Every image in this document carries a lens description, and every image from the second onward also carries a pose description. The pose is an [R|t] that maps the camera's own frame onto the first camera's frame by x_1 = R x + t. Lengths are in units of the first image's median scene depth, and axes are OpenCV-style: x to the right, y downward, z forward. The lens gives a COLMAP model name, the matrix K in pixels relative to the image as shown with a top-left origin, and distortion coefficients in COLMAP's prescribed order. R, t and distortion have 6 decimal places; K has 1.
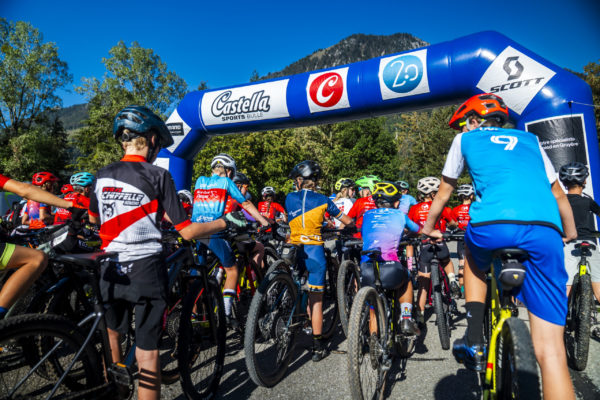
lens RADIAL K [[421.2, 0, 300.6], [0, 421.2, 198.1], [0, 0, 1]] dist [-0.045711, 0.011807]
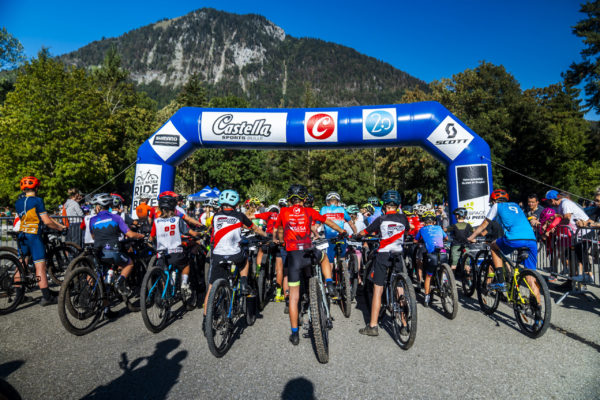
lens RADIAL K [[454.1, 0, 299.2], [0, 454.1, 201.1], [0, 0, 1]] dist [-0.074628, -0.004161]
pose [[0.939193, 0.027666, 0.342274, -0.447628], [-0.037733, 0.999028, 0.022786, -0.048240], [-0.341311, -0.034315, 0.939324, -0.305543]]
